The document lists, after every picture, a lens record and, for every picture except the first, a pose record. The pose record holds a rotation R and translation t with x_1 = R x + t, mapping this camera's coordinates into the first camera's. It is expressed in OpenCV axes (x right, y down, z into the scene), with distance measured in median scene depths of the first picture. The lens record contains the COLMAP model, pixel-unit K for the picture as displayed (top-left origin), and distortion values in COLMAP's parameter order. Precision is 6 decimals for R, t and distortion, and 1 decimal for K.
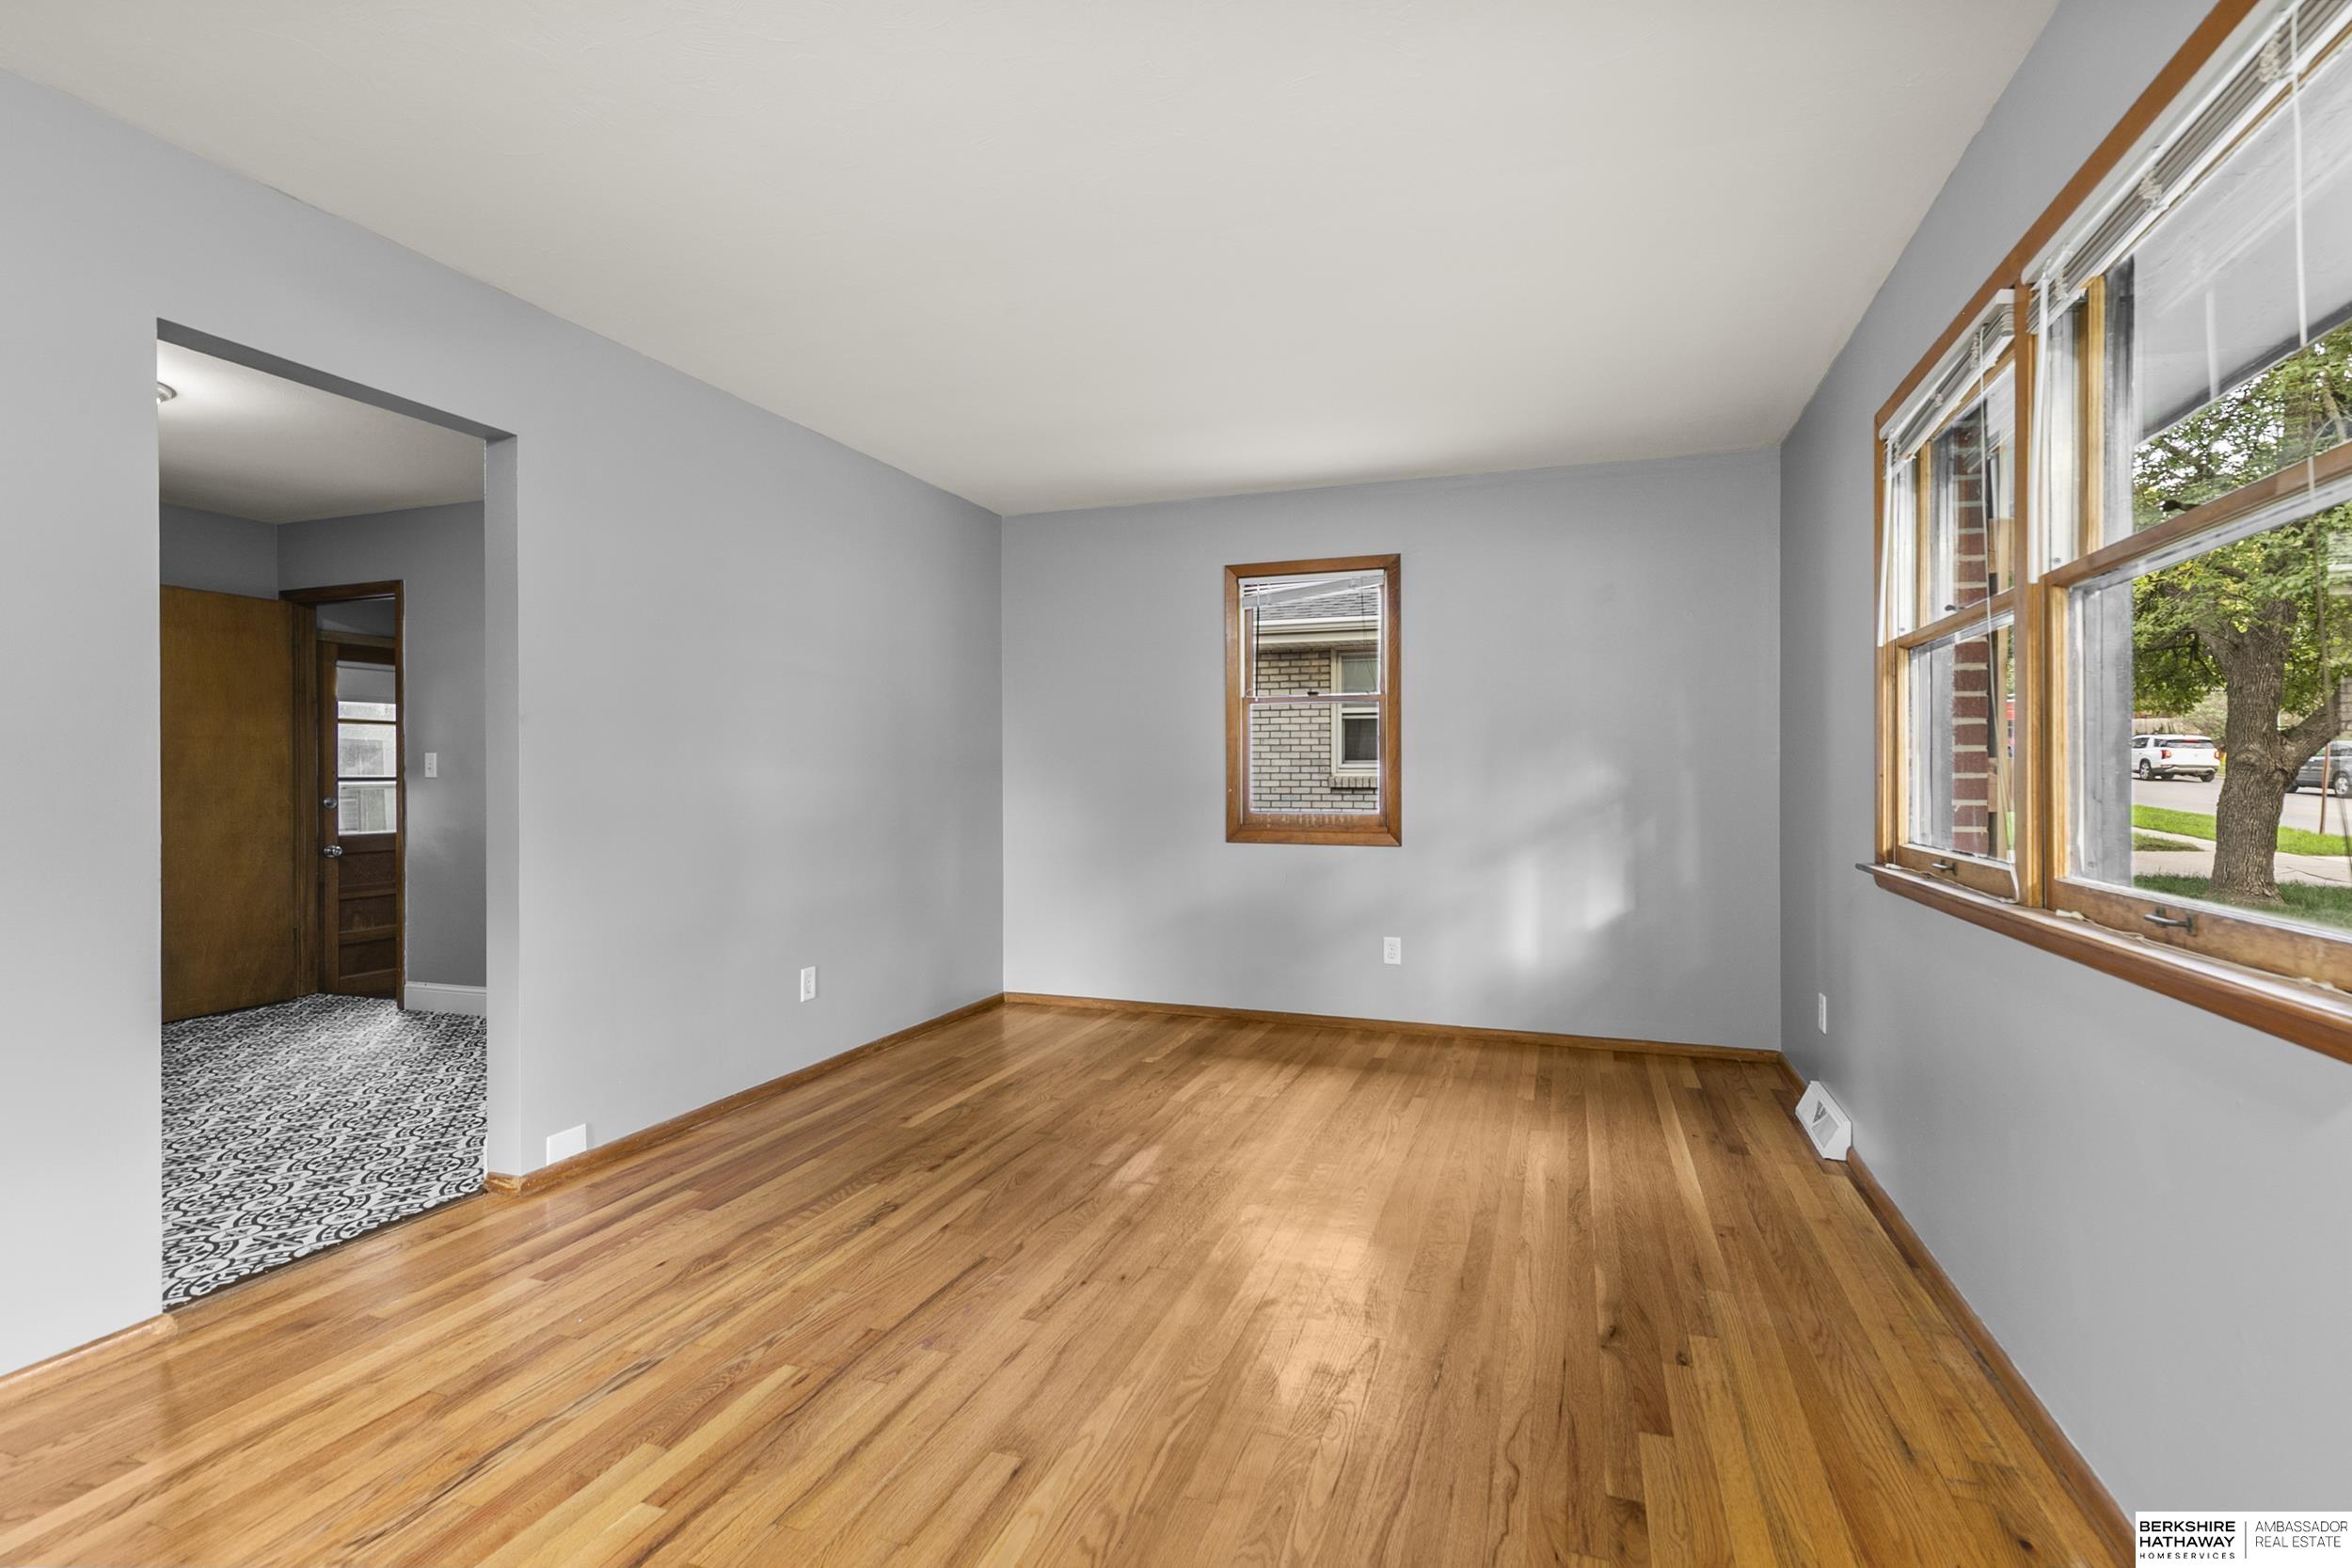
lens RADIAL K [[1068.5, 0, 1240.8], [0, 1068.5, 766.0], [0, 0, 1]] dist [0.003809, -0.001418]
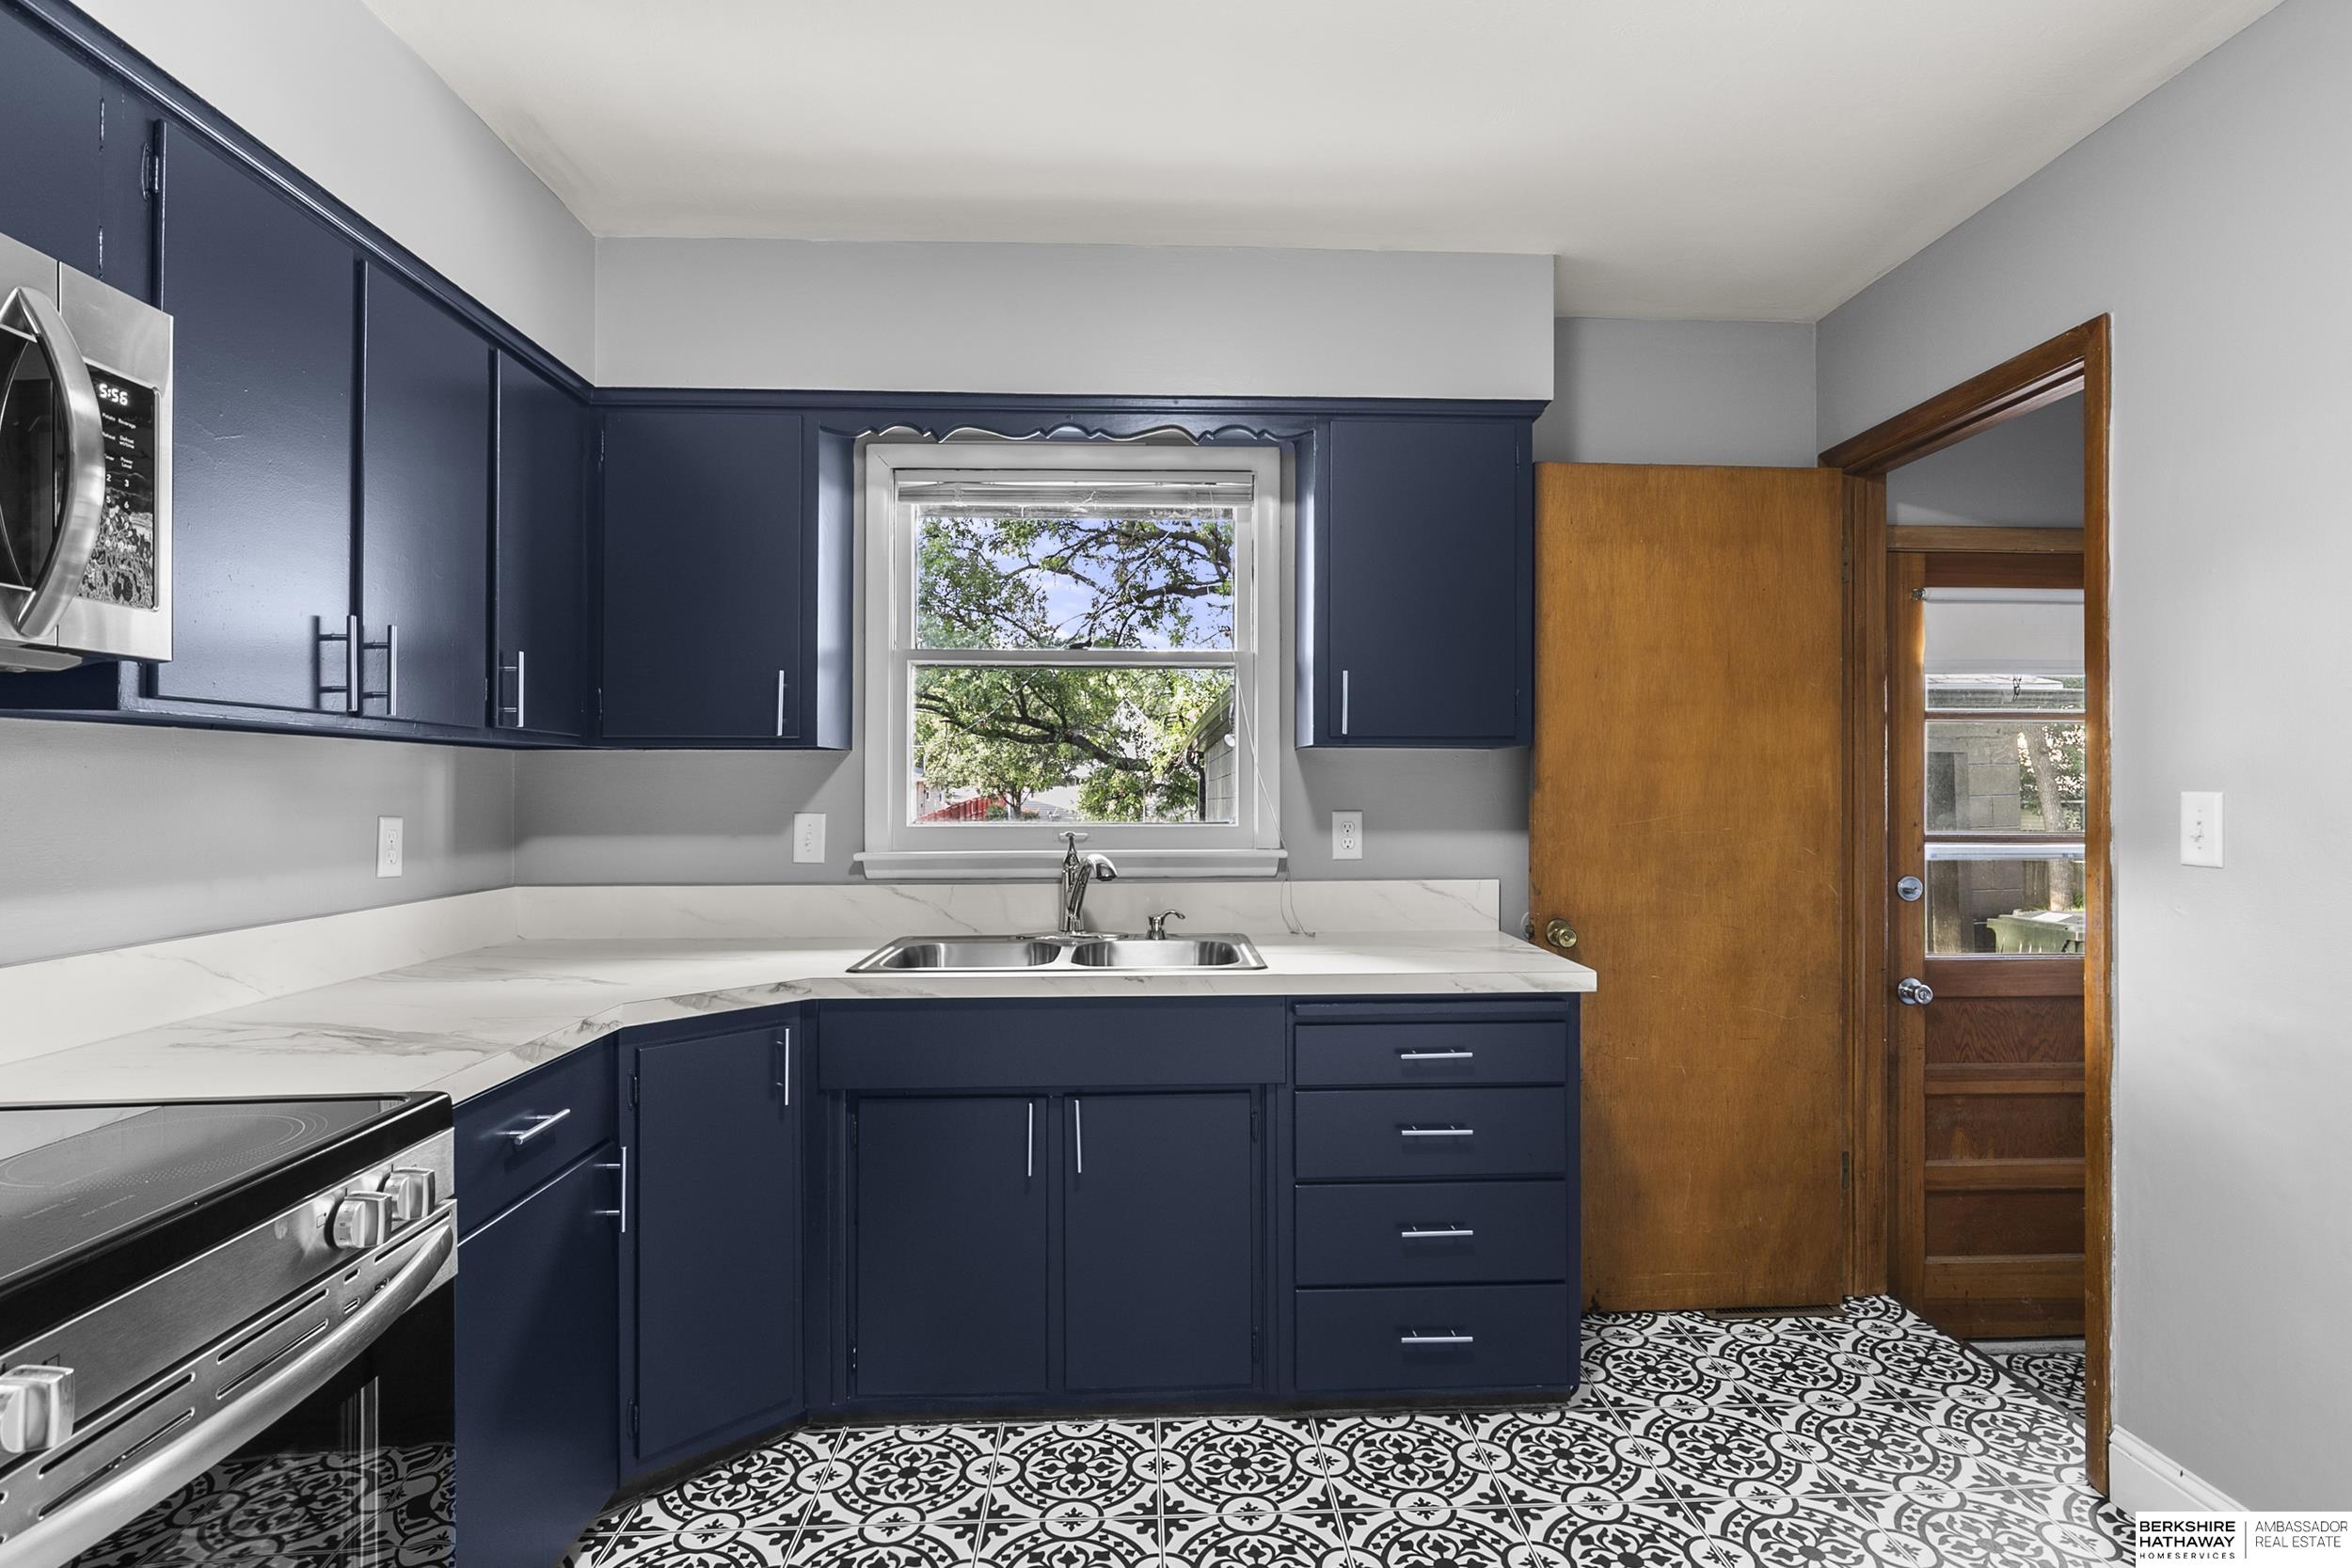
lens RADIAL K [[1253.5, 0, 1181.4], [0, 1253.5, 786.2], [0, 0, 1]] dist [0.002663, 0.000236]
pose [[0.337031, -0.000420, -0.941494, -0.443392], [-0.004355, 0.999989, -0.002005, -0.009332], [0.941484, 0.004776, 0.337025, 0.517359]]
